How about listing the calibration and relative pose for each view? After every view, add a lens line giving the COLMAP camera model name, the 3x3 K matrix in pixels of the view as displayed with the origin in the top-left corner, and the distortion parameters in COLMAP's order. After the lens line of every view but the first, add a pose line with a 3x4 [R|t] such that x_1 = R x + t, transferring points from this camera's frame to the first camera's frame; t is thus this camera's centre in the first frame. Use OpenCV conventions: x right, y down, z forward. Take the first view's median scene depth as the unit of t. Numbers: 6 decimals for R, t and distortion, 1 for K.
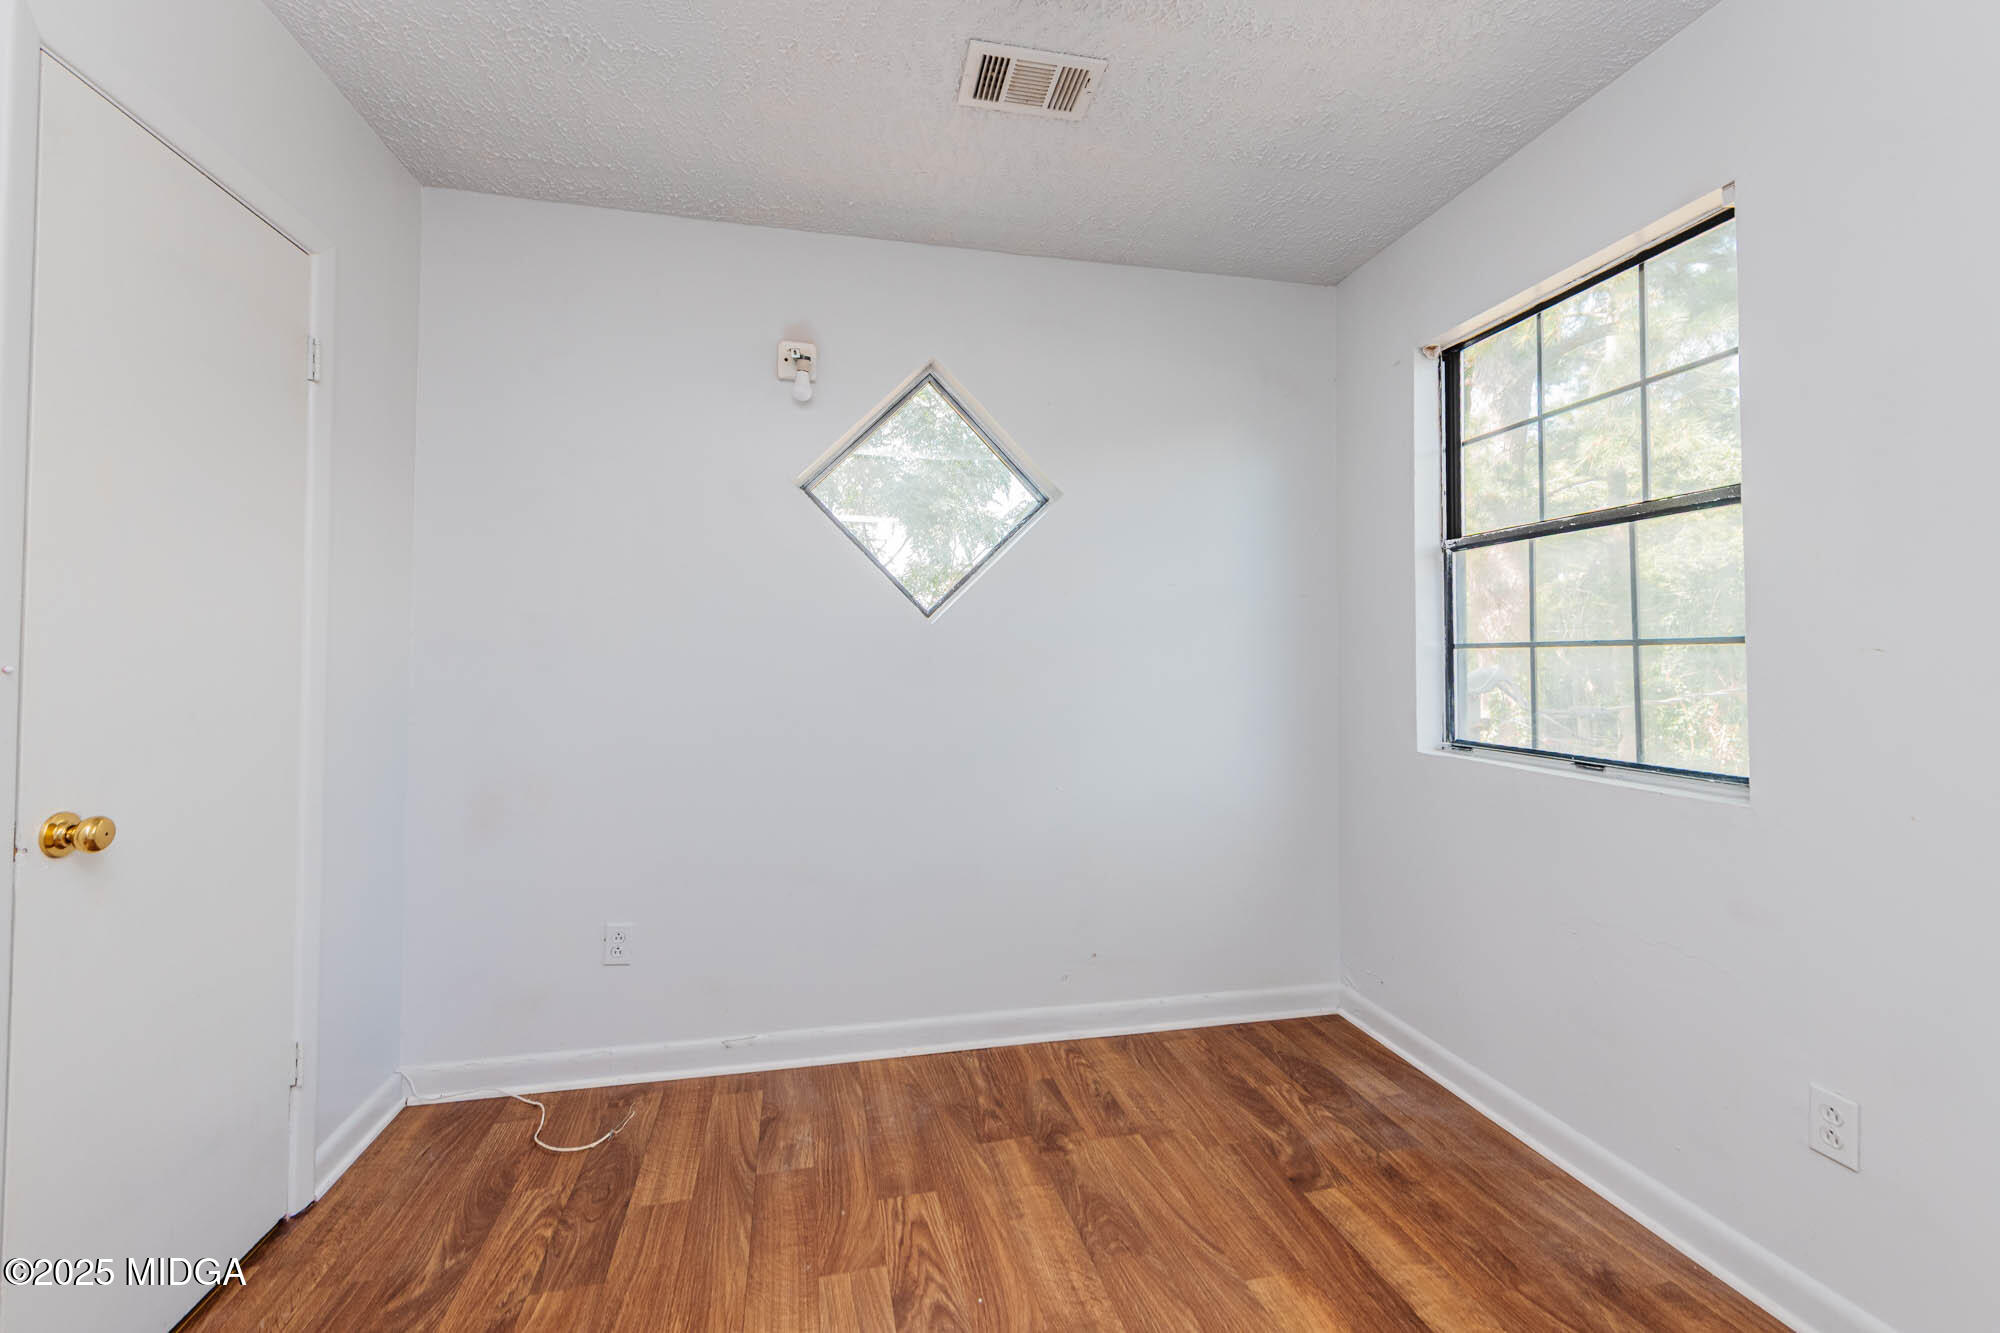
lens RADIAL K [[815.6, 0, 948.2], [0, 815.6, 645.3], [0, 0, 1]] dist [0.017234, -0.002805]
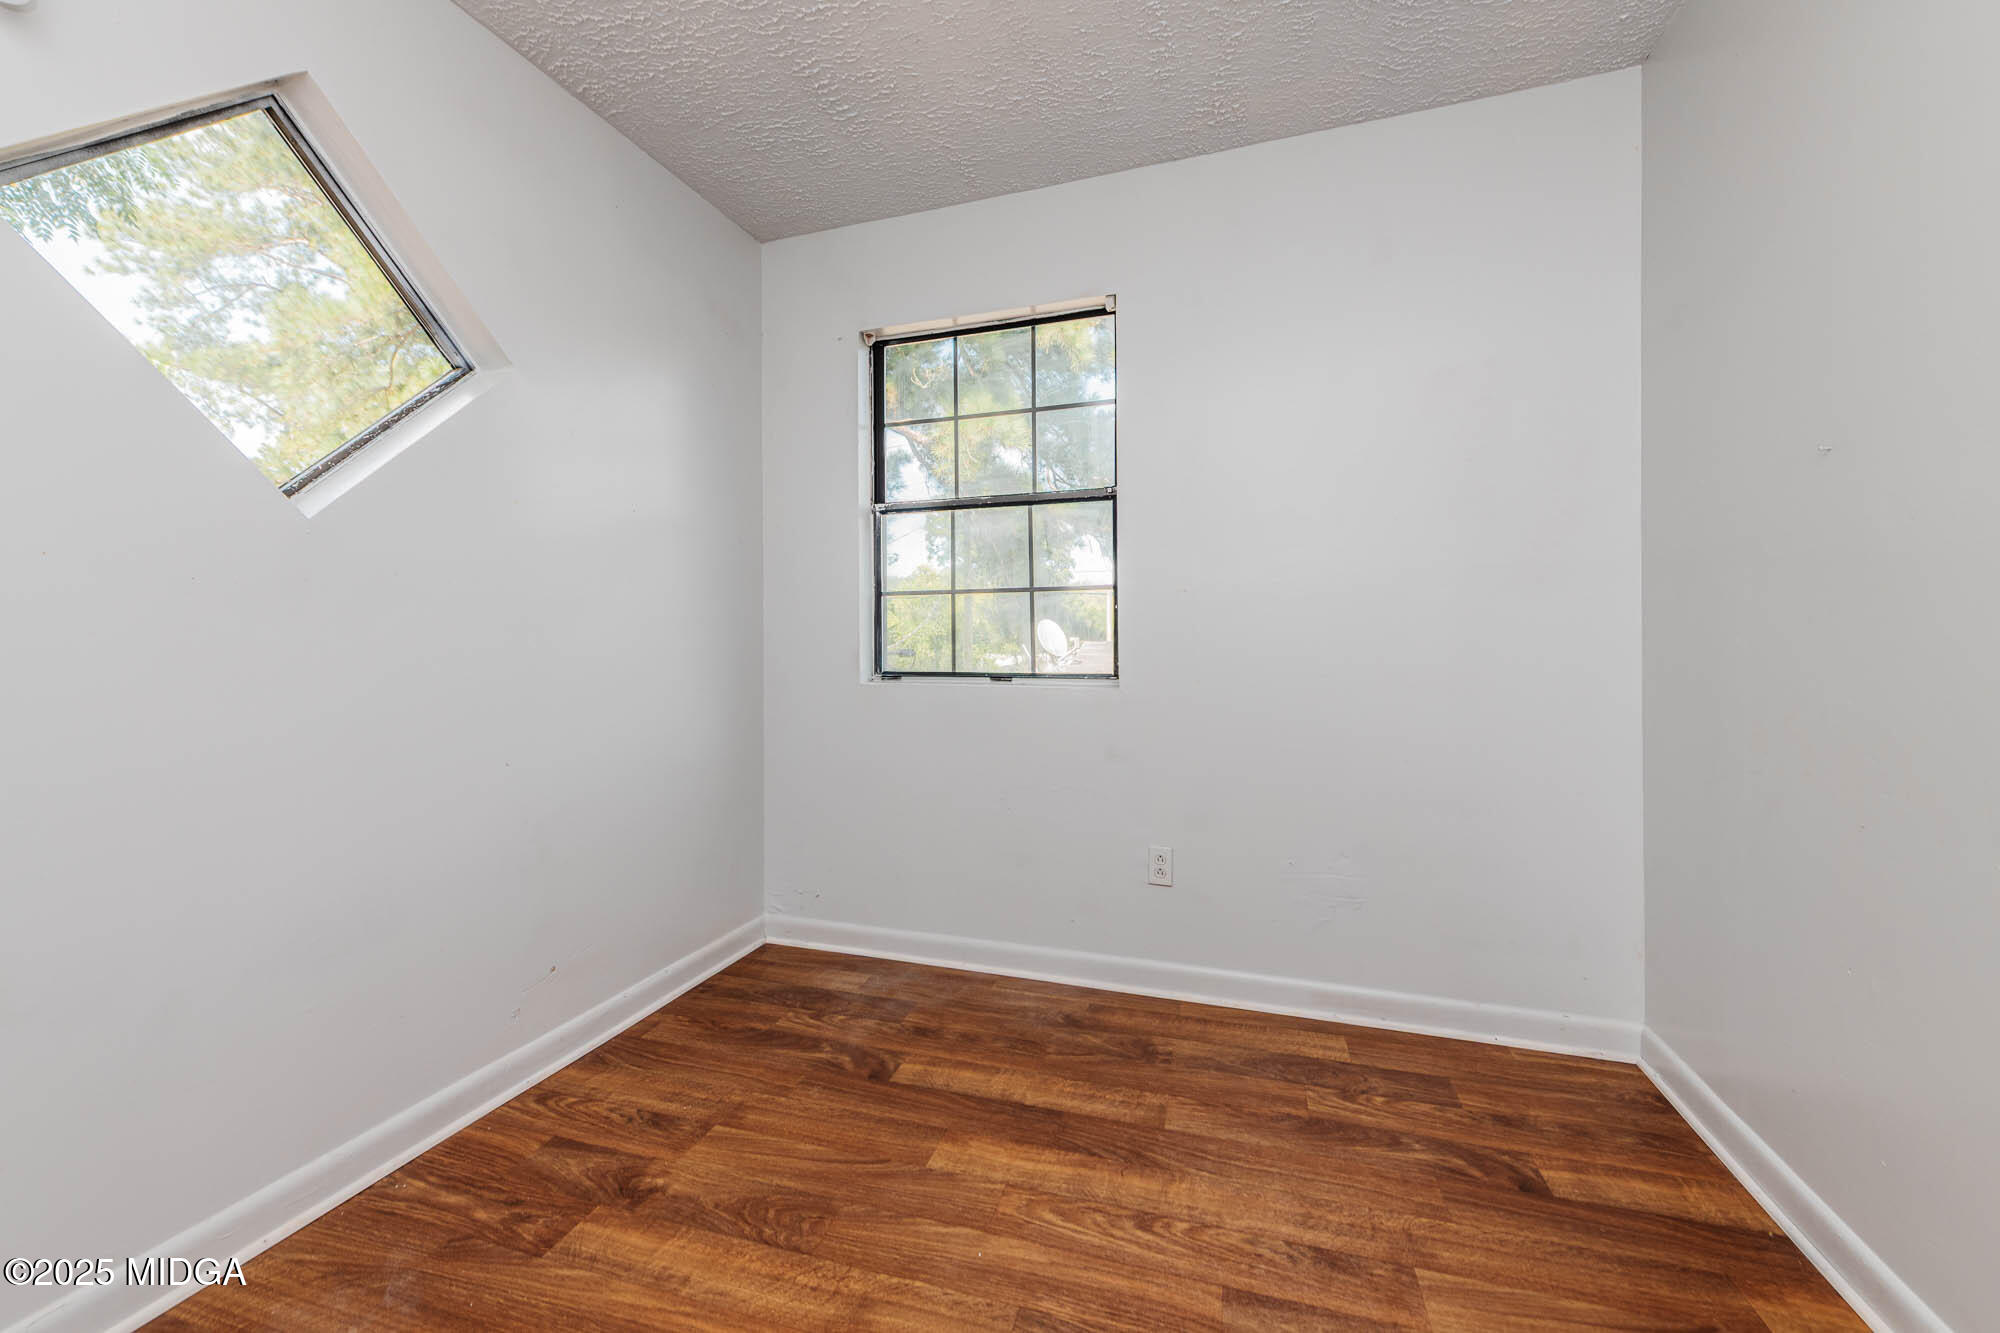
lens RADIAL K [[815.6, 0, 984.9], [0, 815.6, 647.6], [0, 0, 1]] dist [0.017234, -0.002805]
pose [[0.486529, -0.008631, 0.873622, -0.465054], [-0.011164, 0.999808, 0.016095, 0.078159], [-0.873593, -0.017584, 0.486339, 0.388694]]
